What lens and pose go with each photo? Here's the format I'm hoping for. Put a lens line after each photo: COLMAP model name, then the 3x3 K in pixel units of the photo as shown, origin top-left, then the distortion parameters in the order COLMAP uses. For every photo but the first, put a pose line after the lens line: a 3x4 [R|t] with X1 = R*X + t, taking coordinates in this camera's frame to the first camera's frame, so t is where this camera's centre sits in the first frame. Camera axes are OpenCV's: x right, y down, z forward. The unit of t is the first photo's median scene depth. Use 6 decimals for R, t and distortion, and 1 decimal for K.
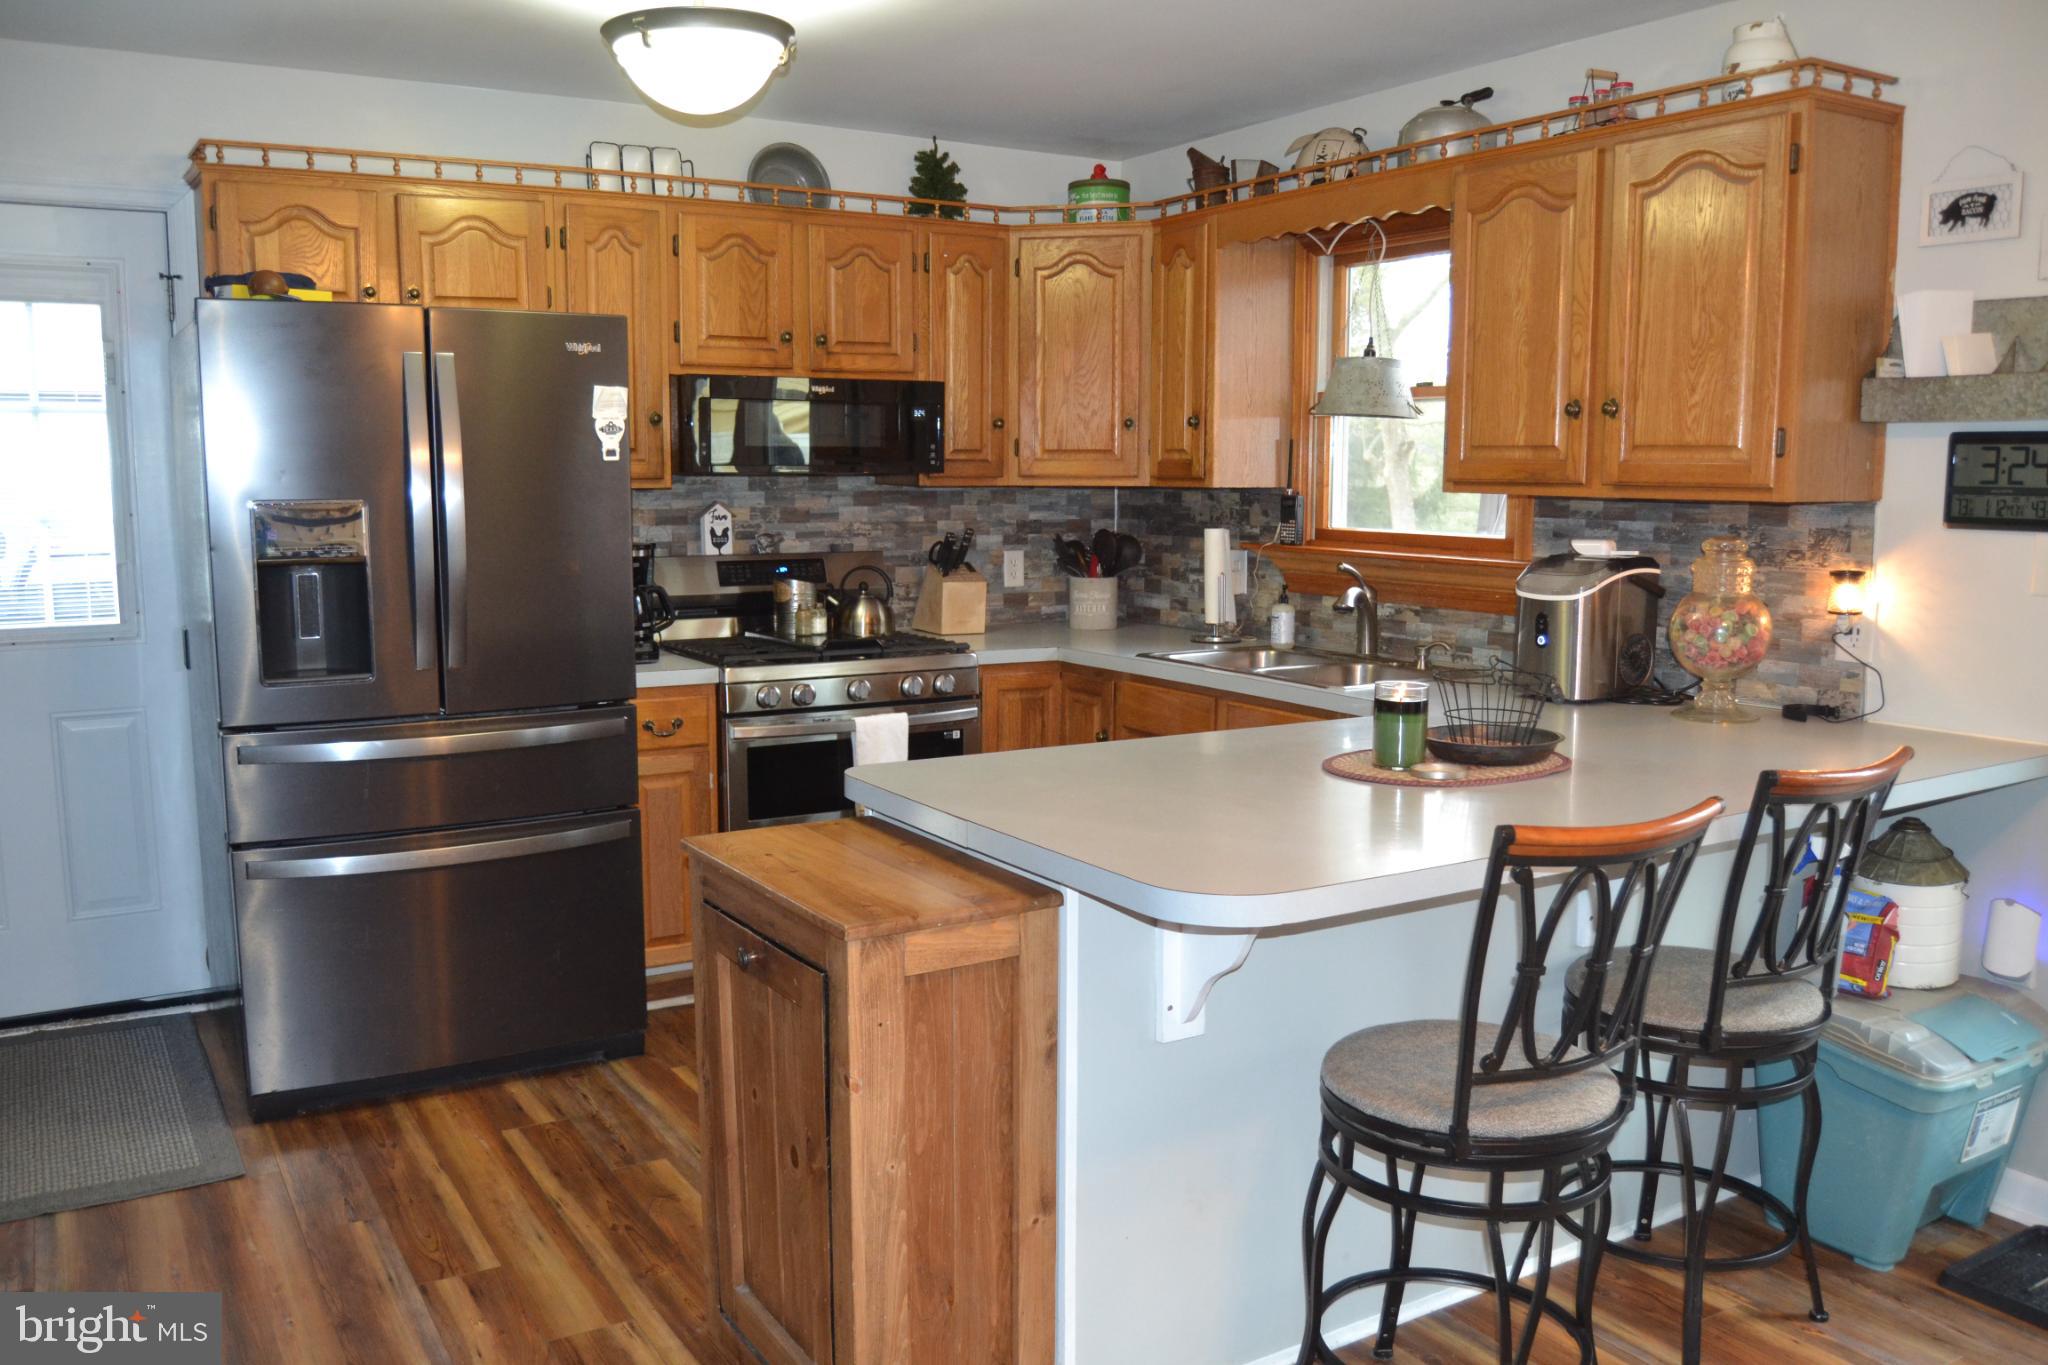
lens RADIAL K [[1634.8, 0, 1021.7], [0, 1634.8, 704.1], [0, 0, 1]] dist [-0.096436, 0.037664]
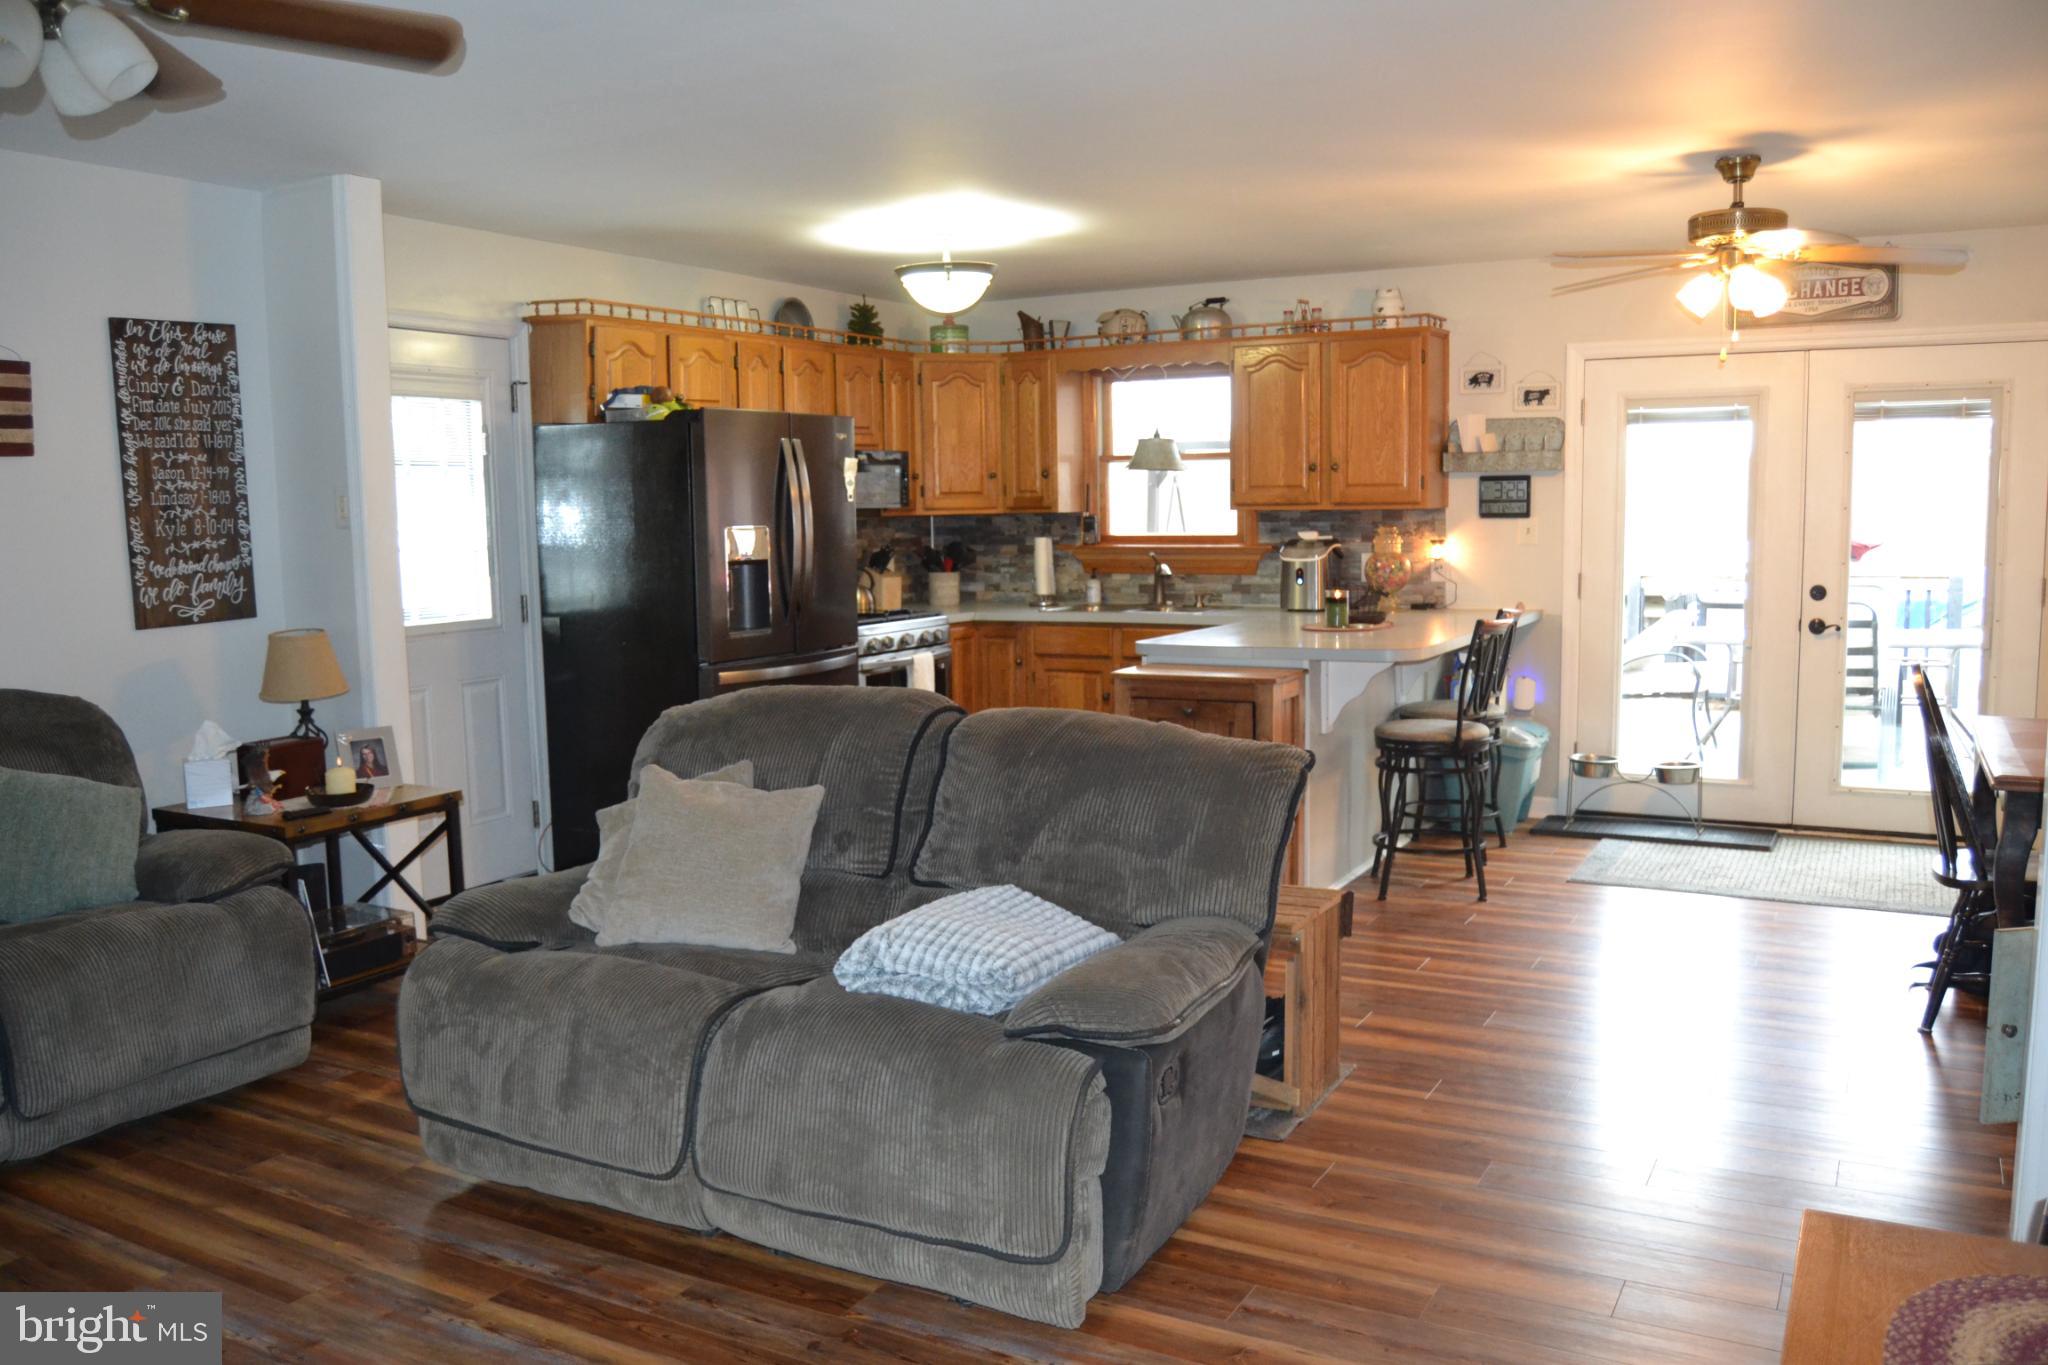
lens RADIAL K [[1634.8, 0, 1023.6], [0, 1634.8, 714.4], [0, 0, 1]] dist [-0.096436, 0.037664]
pose [[0.872176, -0.080118, 0.482586, -0.968108], [0.089018, 0.996020, 0.004476, 0.085628], [-0.481024, 0.039054, 0.875837, -0.605141]]
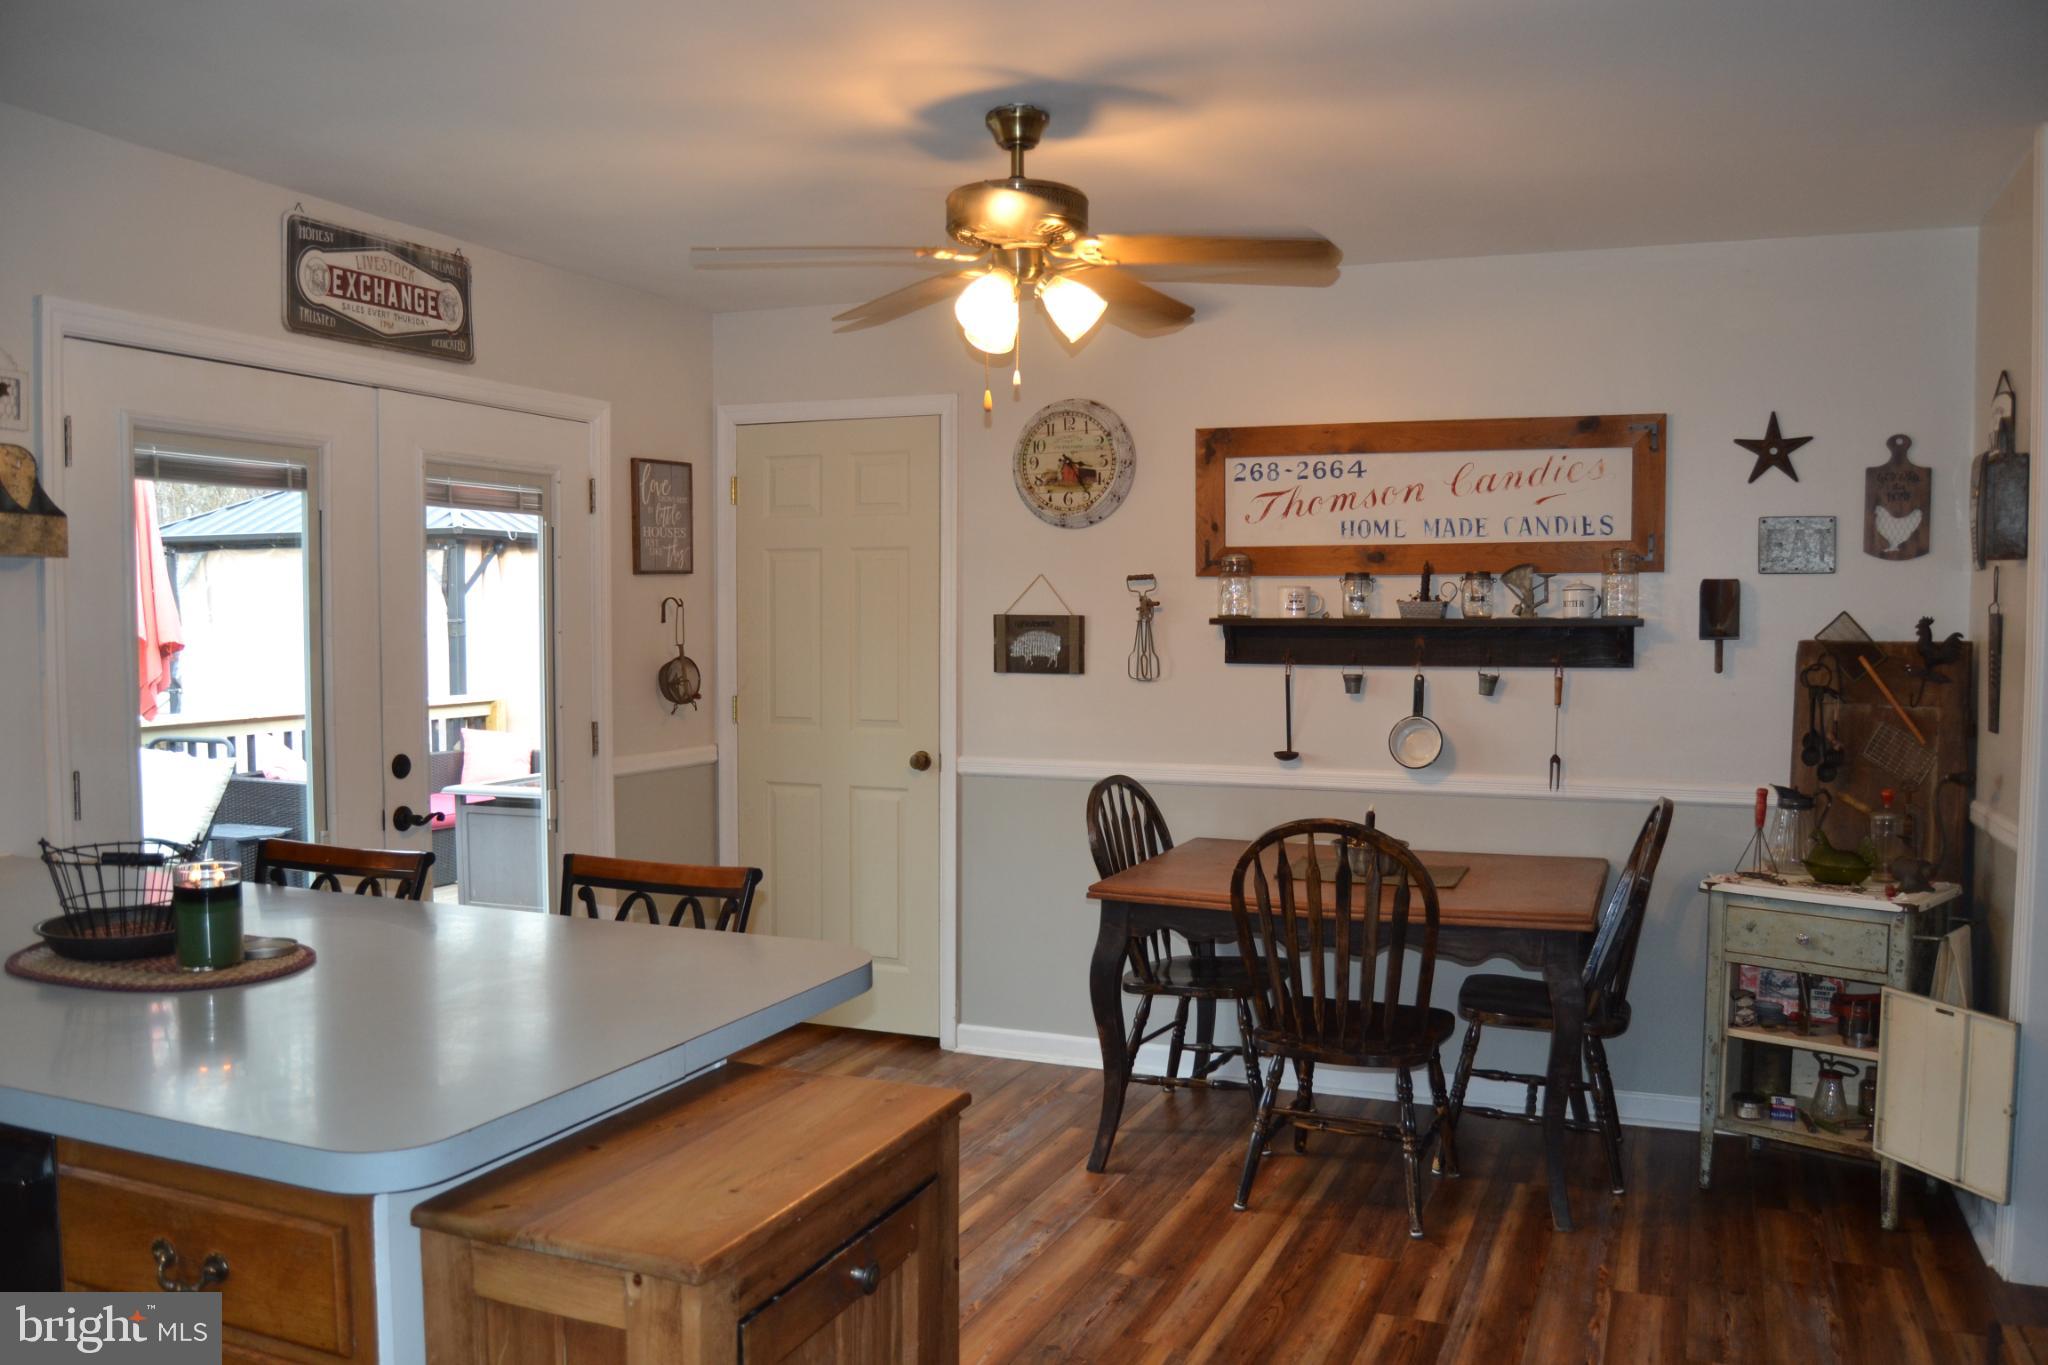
lens RADIAL K [[1634.8, 0, 1023.1], [0, 1634.8, 715.3], [0, 0, 1]] dist [-0.096436, 0.037664]
pose [[-0.587358, -0.055007, 0.807455, -0.507097], [0.107938, 0.983451, 0.145513, -0.122386], [-0.802097, 0.172623, -0.571701, 0.849219]]
